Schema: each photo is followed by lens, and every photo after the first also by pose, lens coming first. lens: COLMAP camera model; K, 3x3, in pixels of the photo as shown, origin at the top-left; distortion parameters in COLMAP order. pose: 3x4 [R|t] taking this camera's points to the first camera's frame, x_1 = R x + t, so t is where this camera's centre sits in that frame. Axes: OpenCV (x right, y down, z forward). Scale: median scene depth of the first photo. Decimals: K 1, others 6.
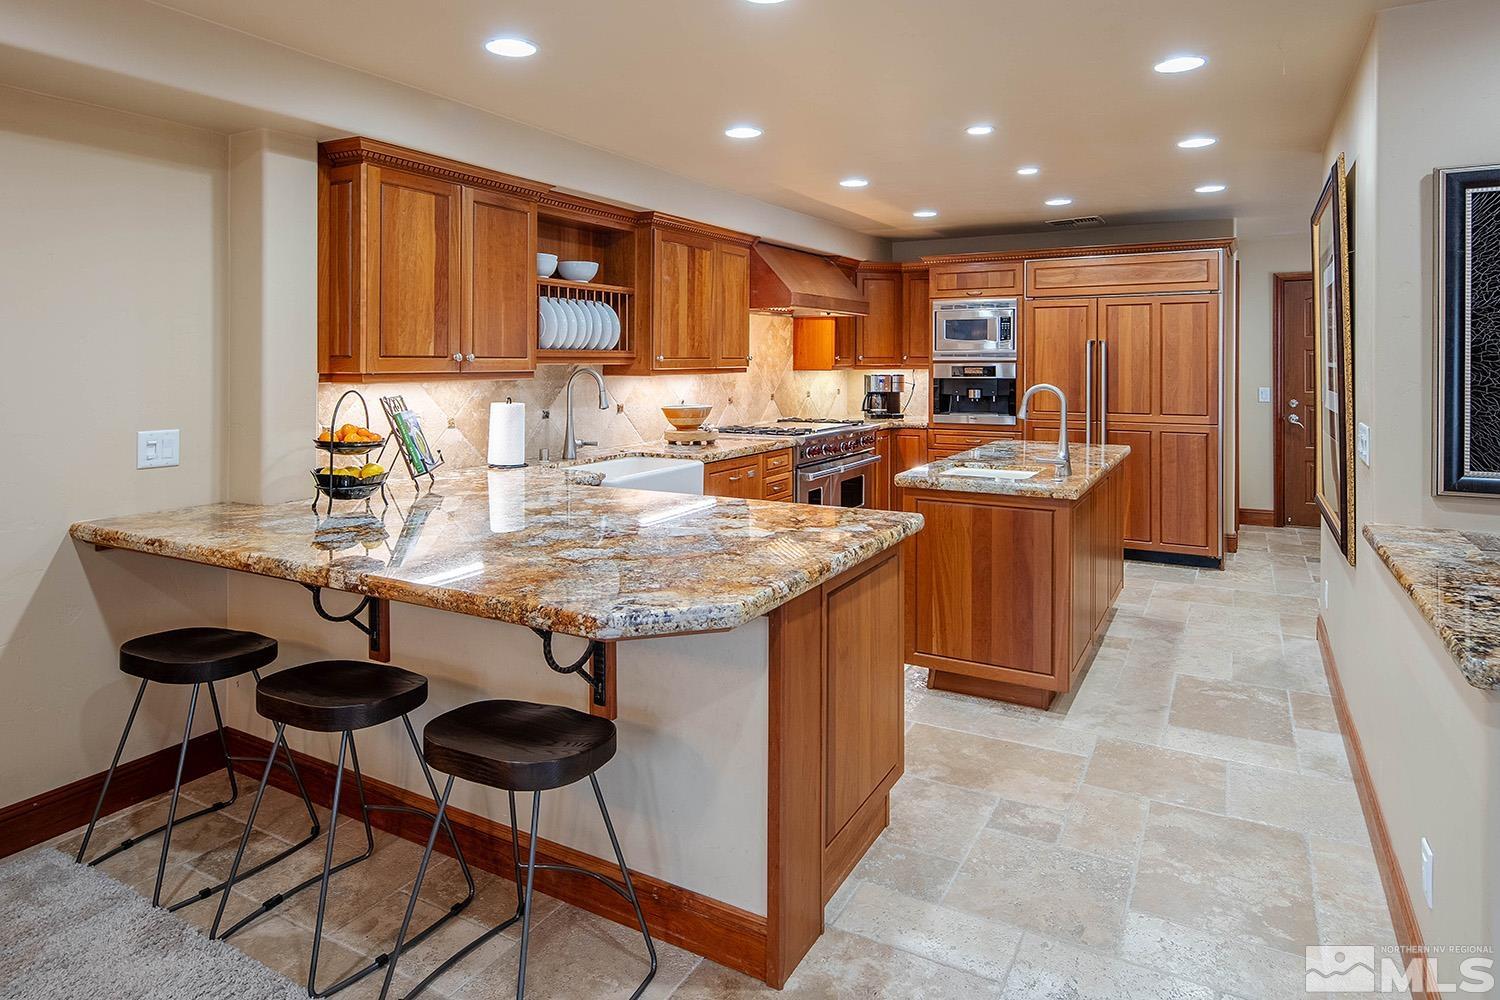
lens RADIAL K [[781.7, 0, 720.1], [0, 781.7, 362.6], [0, 0, 1]] dist [-0.000452, -0.000737]
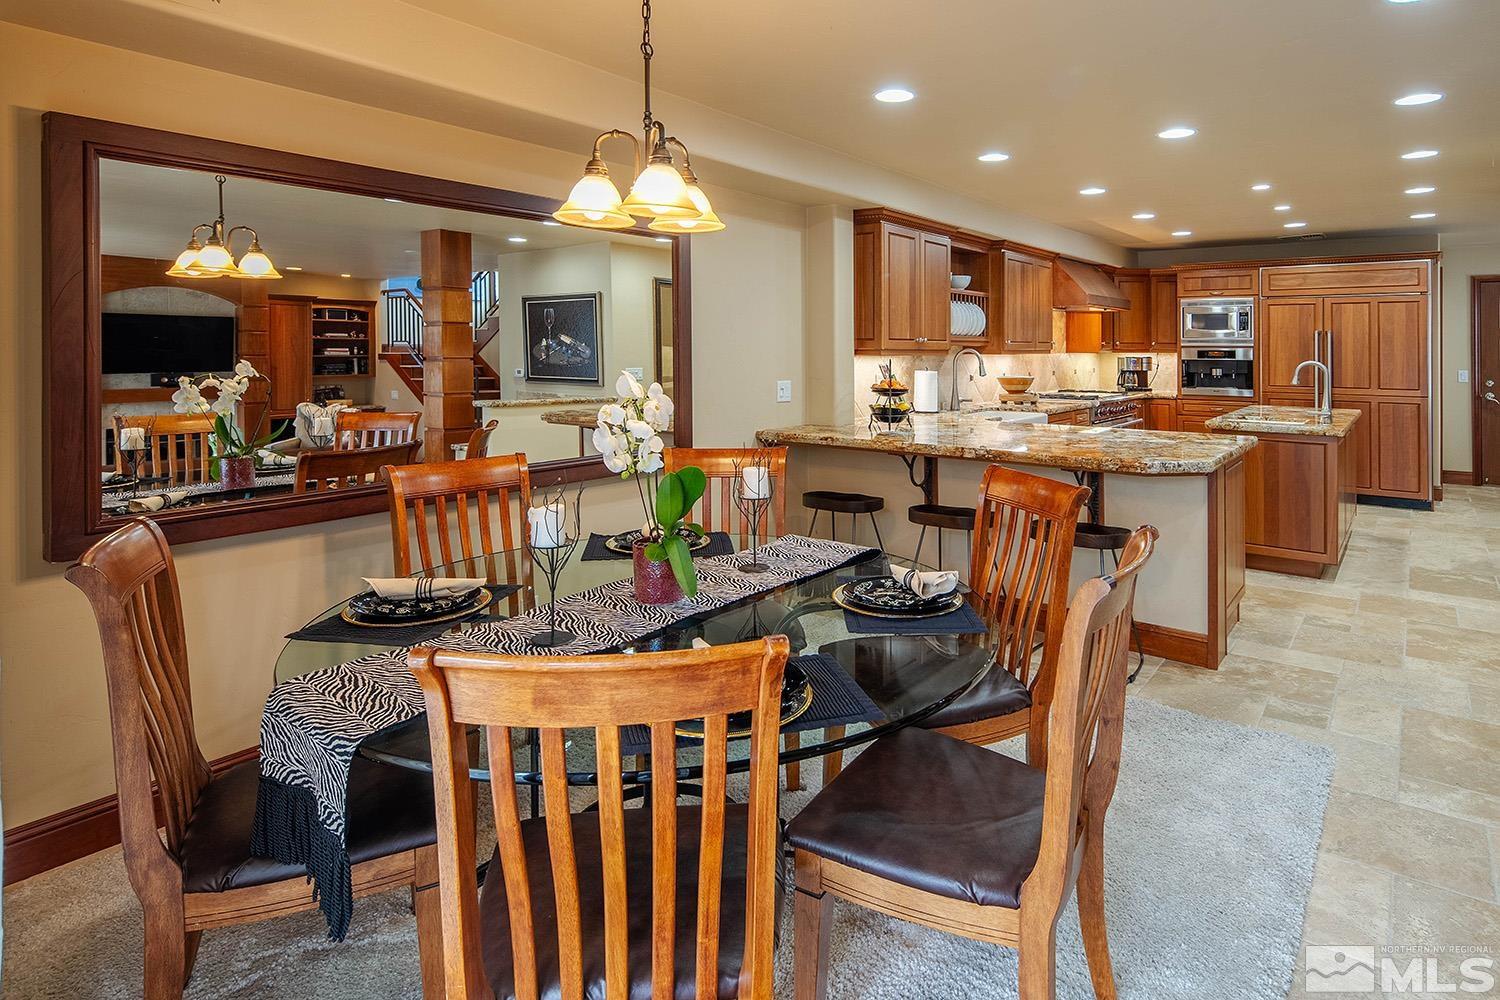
lens RADIAL K [[733.7, 0, 800.6], [0, 733.7, 337.5], [0, 0, 1]] dist [-0.001008, -0.000725]
pose [[0.993763, 0.006527, -0.111317, -0.270607], [-0.008173, 0.999864, -0.014333, 0.007721], [0.111209, 0.015153, 0.993682, -0.332898]]
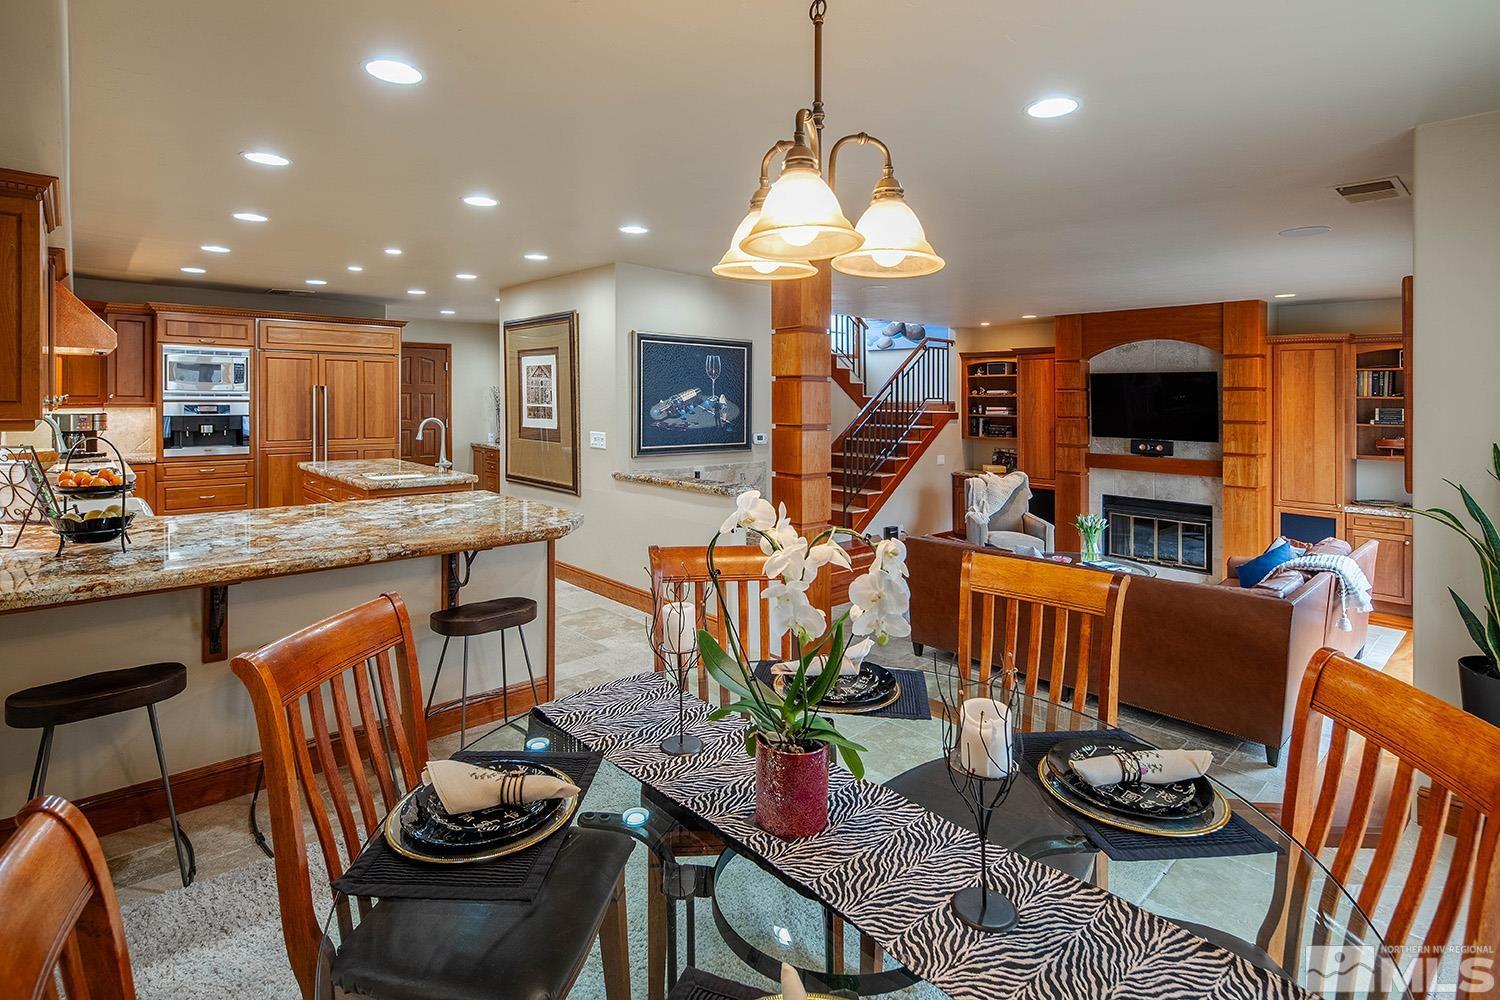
lens RADIAL K [[741.9, 0, 753.1], [0, 741.9, 410.4], [0, 0, 1]] dist [0.000995, -0.001474]
pose [[0.231266, -0.012757, 0.972807, -0.681164], [-0.006289, 0.999874, 0.014607, -0.010240], [-0.972870, -0.009496, 0.231157, -0.037824]]
